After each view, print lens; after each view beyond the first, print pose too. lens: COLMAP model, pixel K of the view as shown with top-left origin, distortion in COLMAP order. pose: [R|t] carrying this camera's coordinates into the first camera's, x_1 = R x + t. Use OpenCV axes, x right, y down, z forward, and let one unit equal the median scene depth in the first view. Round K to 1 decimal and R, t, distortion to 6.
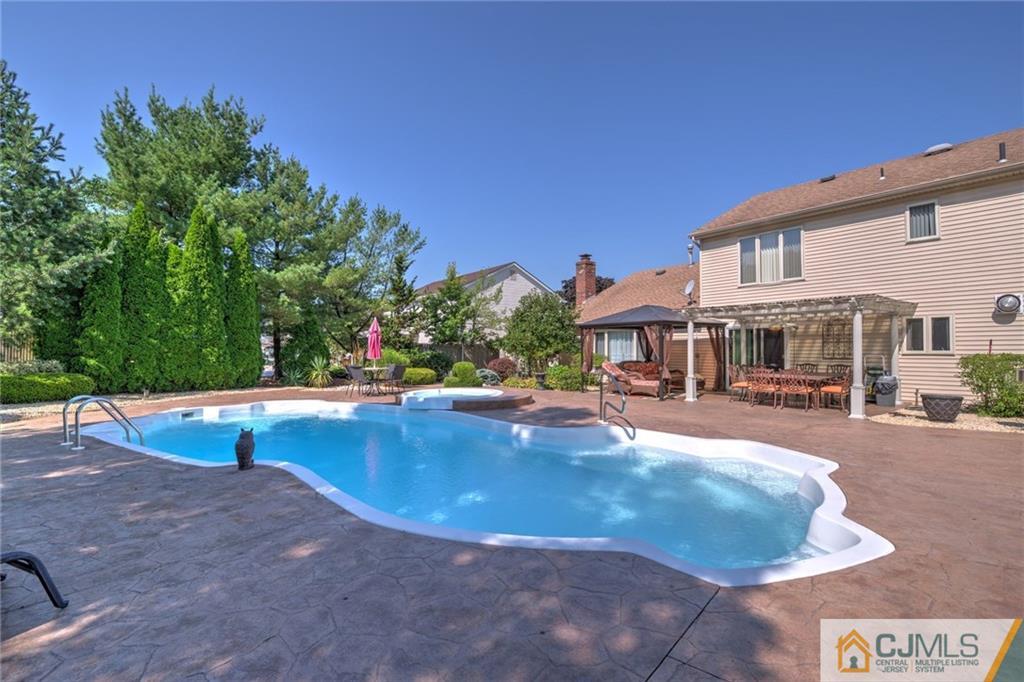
lens RADIAL K [[439.4, 0, 513.4], [0, 439.4, 342.9], [0, 0, 1]] dist [-0.010585, -0.007169]
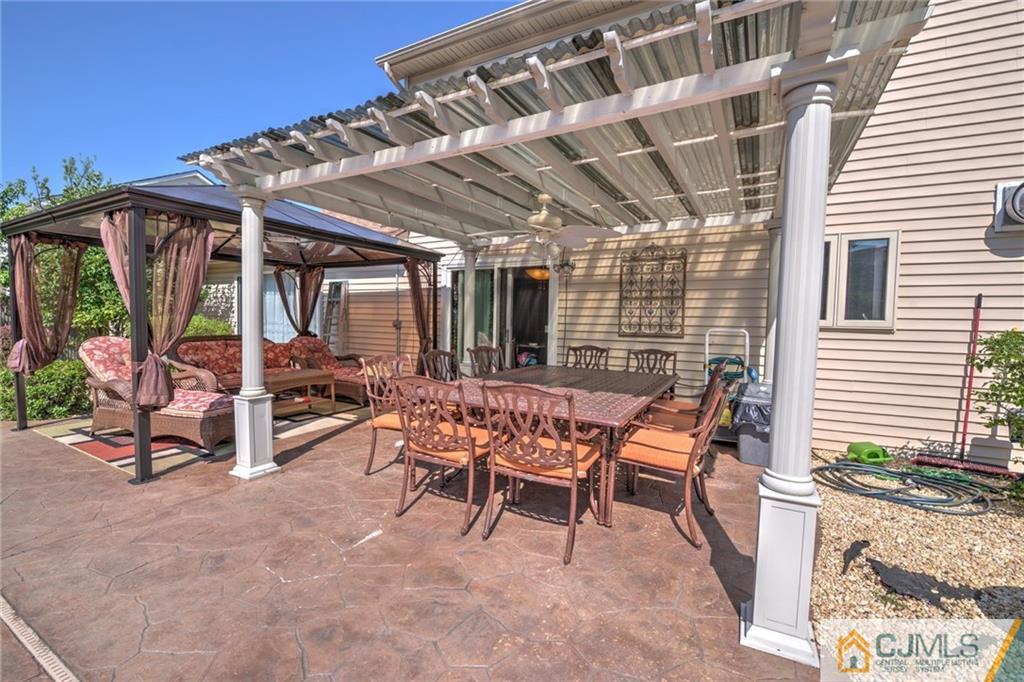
lens RADIAL K [[439.4, 0, 520.7], [0, 439.4, 345.4], [0, 0, 1]] dist [-0.010585, -0.007169]
pose [[0.911815, -0.005413, 0.410566, 0.430938], [-0.025915, 0.997161, 0.070701, 0.017488], [-0.409783, -0.075106, 0.909086, 0.628719]]
